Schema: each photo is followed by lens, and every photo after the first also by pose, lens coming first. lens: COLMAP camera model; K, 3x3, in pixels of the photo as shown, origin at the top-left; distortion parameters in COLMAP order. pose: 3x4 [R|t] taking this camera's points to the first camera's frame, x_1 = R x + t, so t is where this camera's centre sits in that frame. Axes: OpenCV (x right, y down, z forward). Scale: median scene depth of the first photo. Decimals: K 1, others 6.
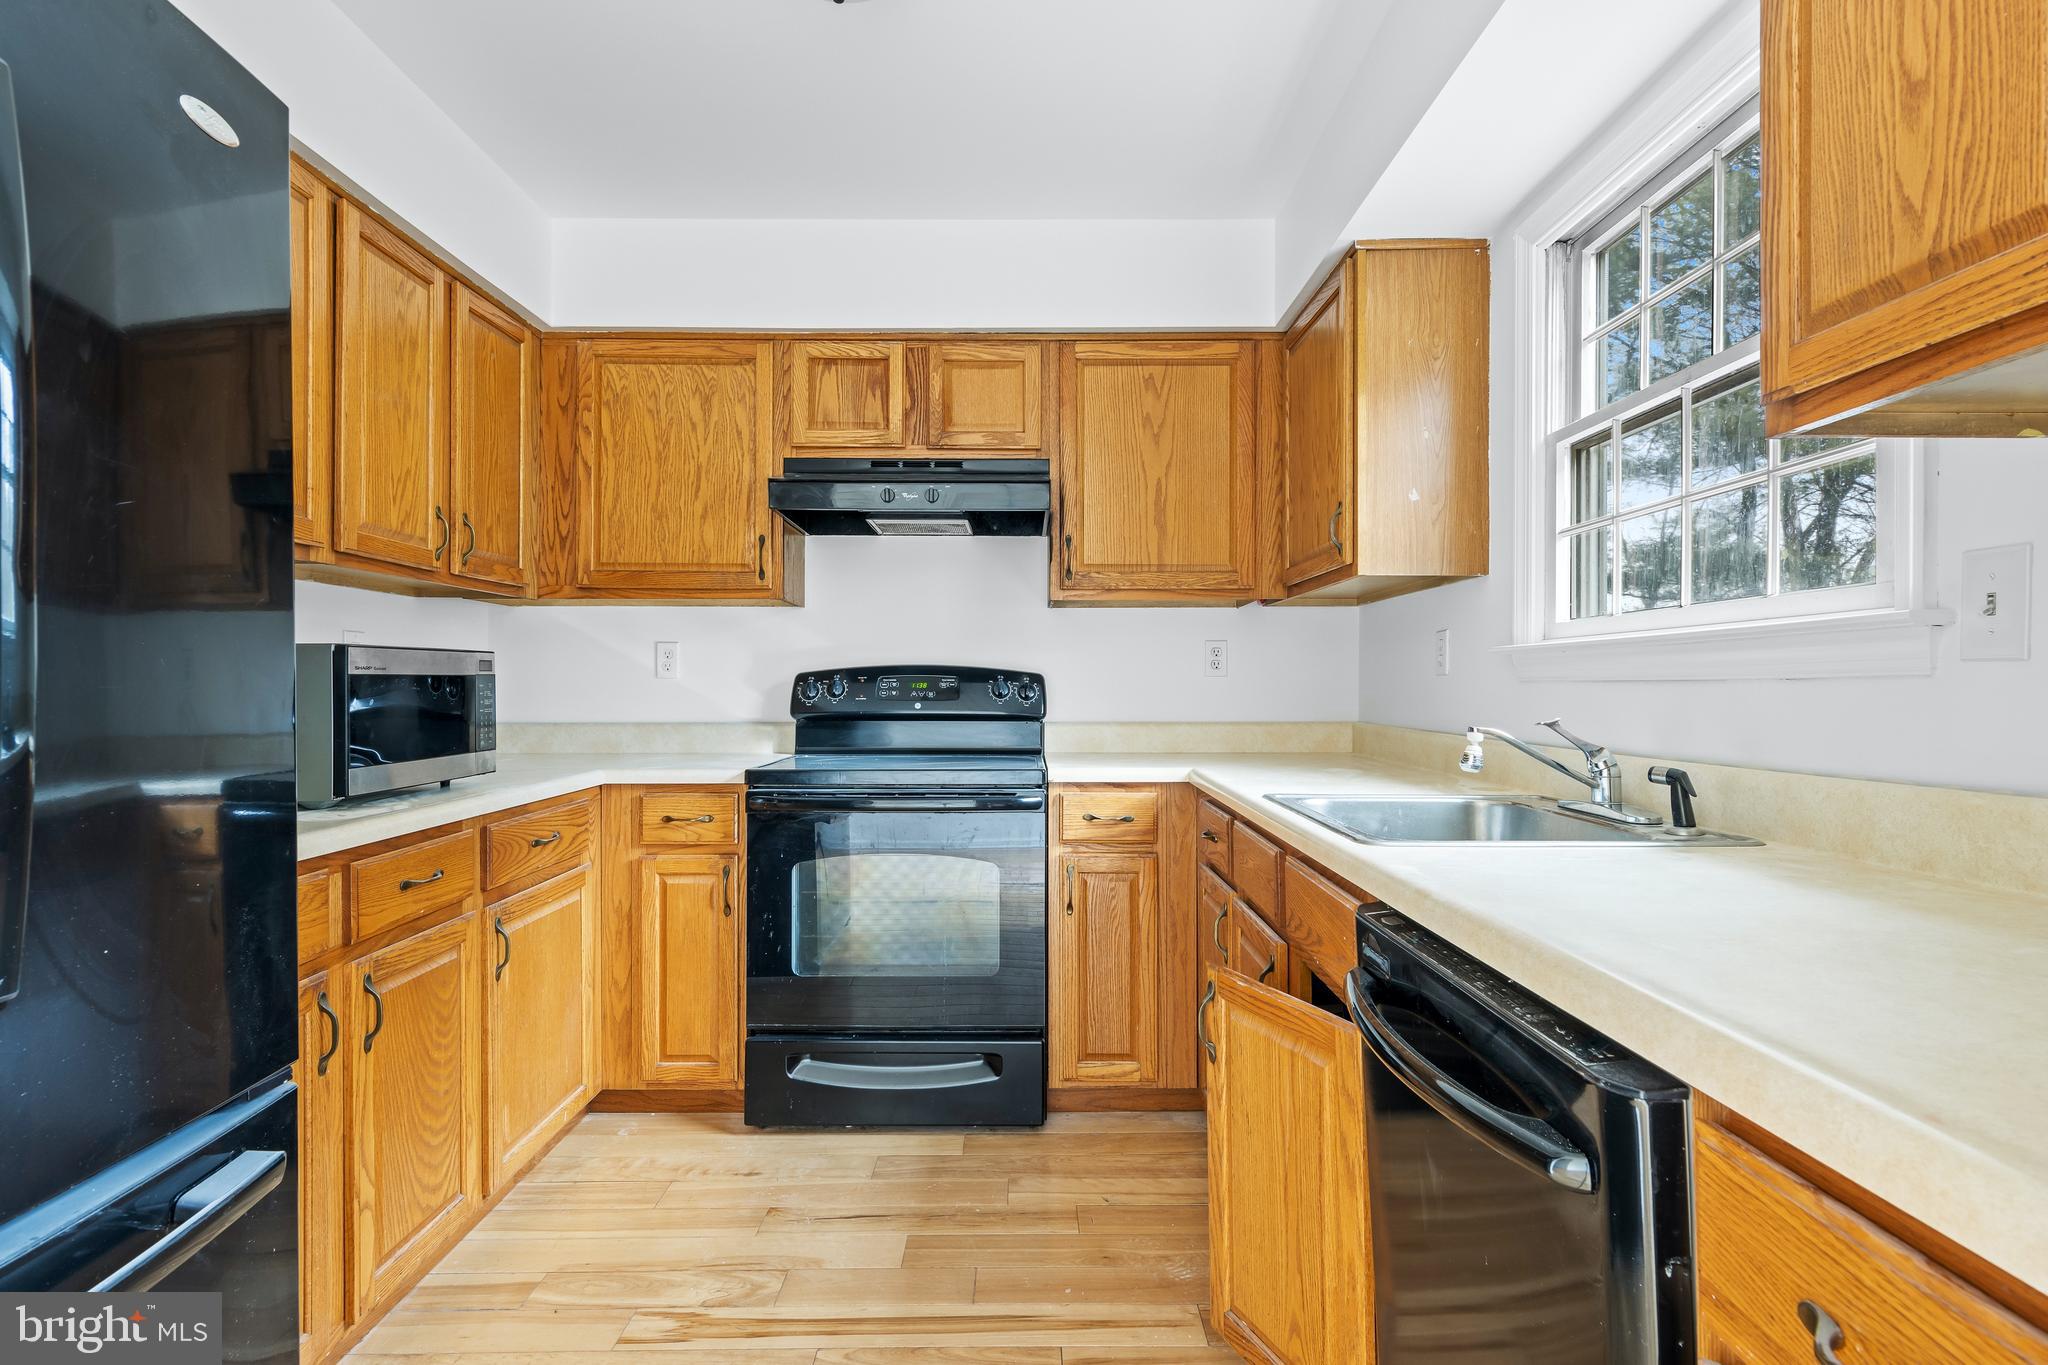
lens RADIAL K [[1037.1, 0, 1027.2], [0, 1037.1, 691.6], [0, 0, 1]] dist [0.005128, -0.002378]
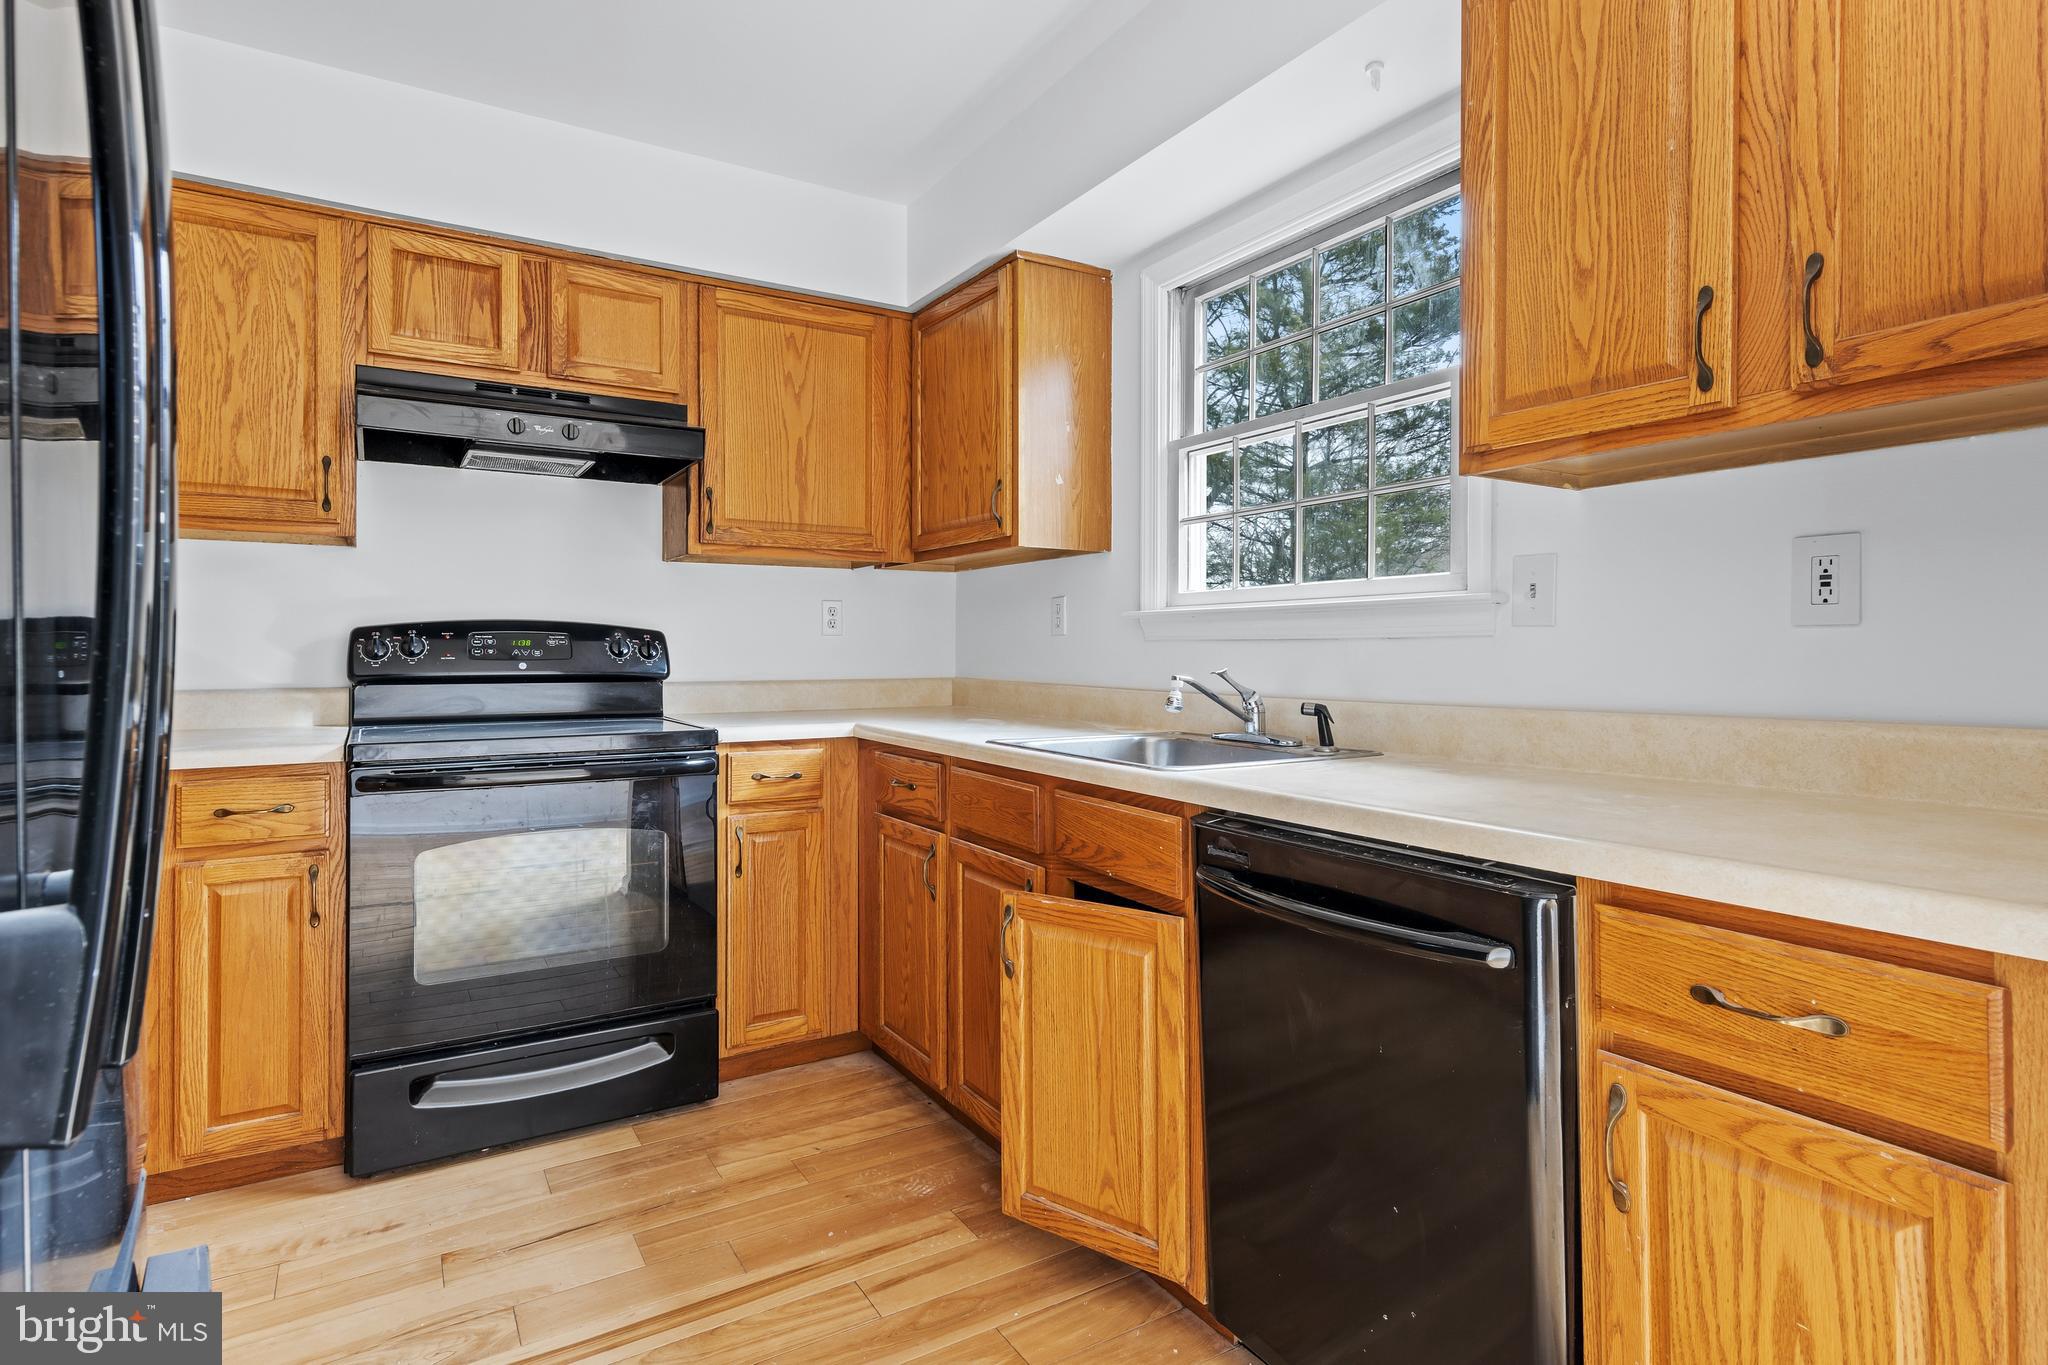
lens RADIAL K [[1051.7, 0, 1022.8], [0, 1051.7, 661.8], [0, 0, 1]] dist [0.004649, -0.000039]
pose [[0.854047, -0.005582, 0.520165, -0.242768], [0.001674, 0.999967, 0.007982, 0.004298], [-0.520192, -0.005946, 0.854028, 0.014370]]
